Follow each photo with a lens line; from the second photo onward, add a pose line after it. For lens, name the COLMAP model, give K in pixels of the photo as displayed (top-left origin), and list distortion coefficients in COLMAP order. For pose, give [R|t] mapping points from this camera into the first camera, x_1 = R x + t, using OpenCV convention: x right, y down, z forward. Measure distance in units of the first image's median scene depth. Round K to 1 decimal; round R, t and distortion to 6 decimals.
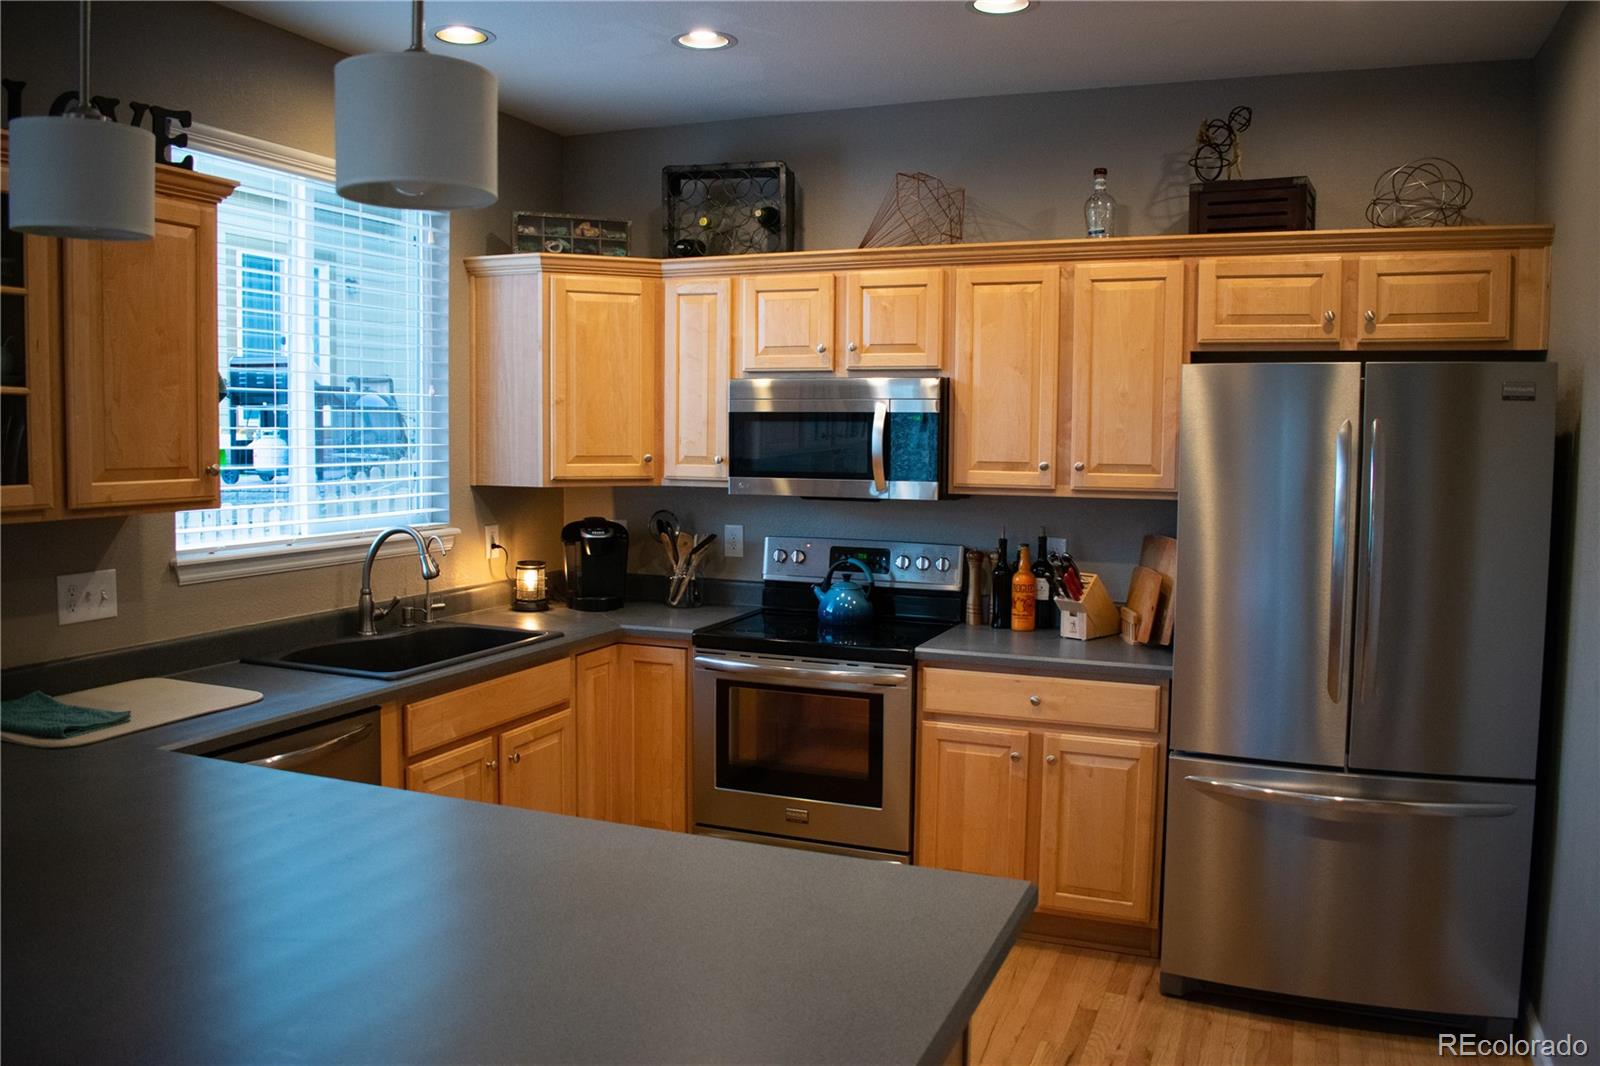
lens RADIAL K [[1252.7, 0, 793.8], [0, 1252.7, 529.6], [0, 0, 1]] dist [-0.093023, 0.006722]
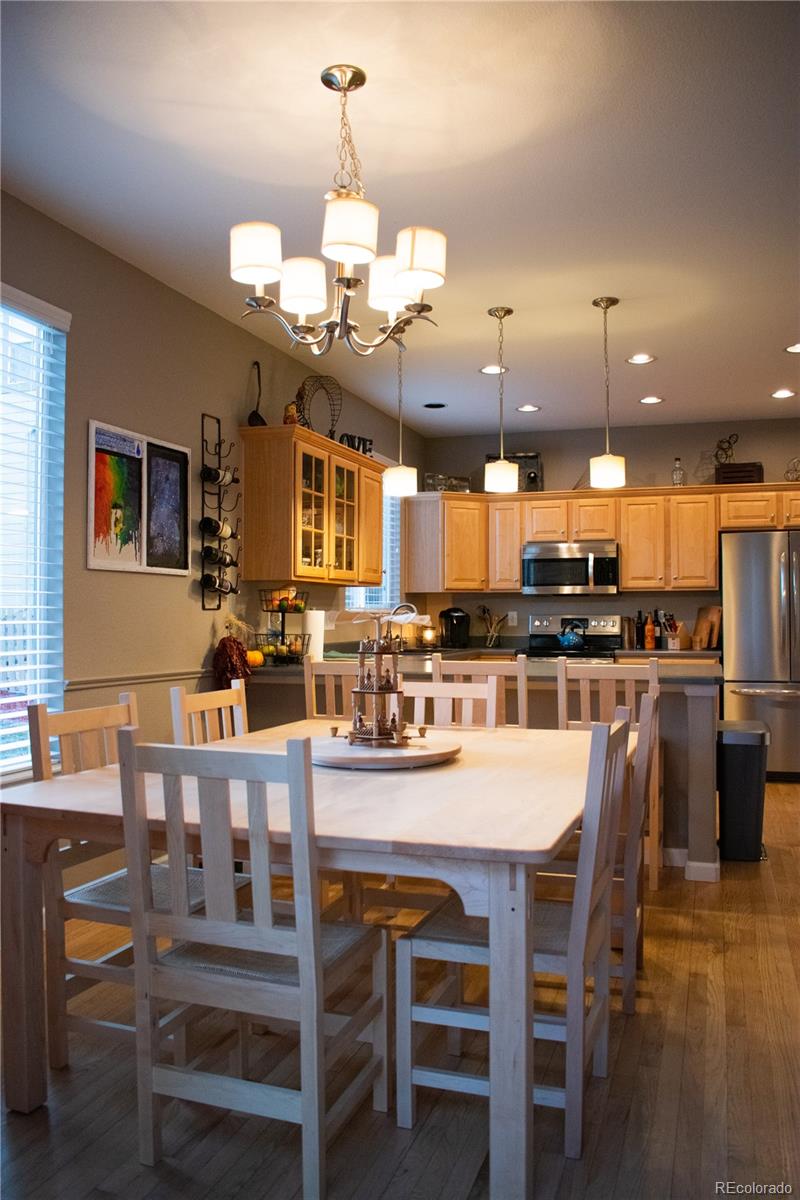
lens RADIAL K [[939.5, 0, 400.0], [0, 939.5, 600.0], [0, 0, 1]] dist [-0.093023, 0.006722]
pose [[0.997584, -0.010326, 0.068706, -0.434509], [0.016750, 0.995470, -0.093585, 0.154542], [-0.067428, 0.094509, 0.993238, -0.778844]]
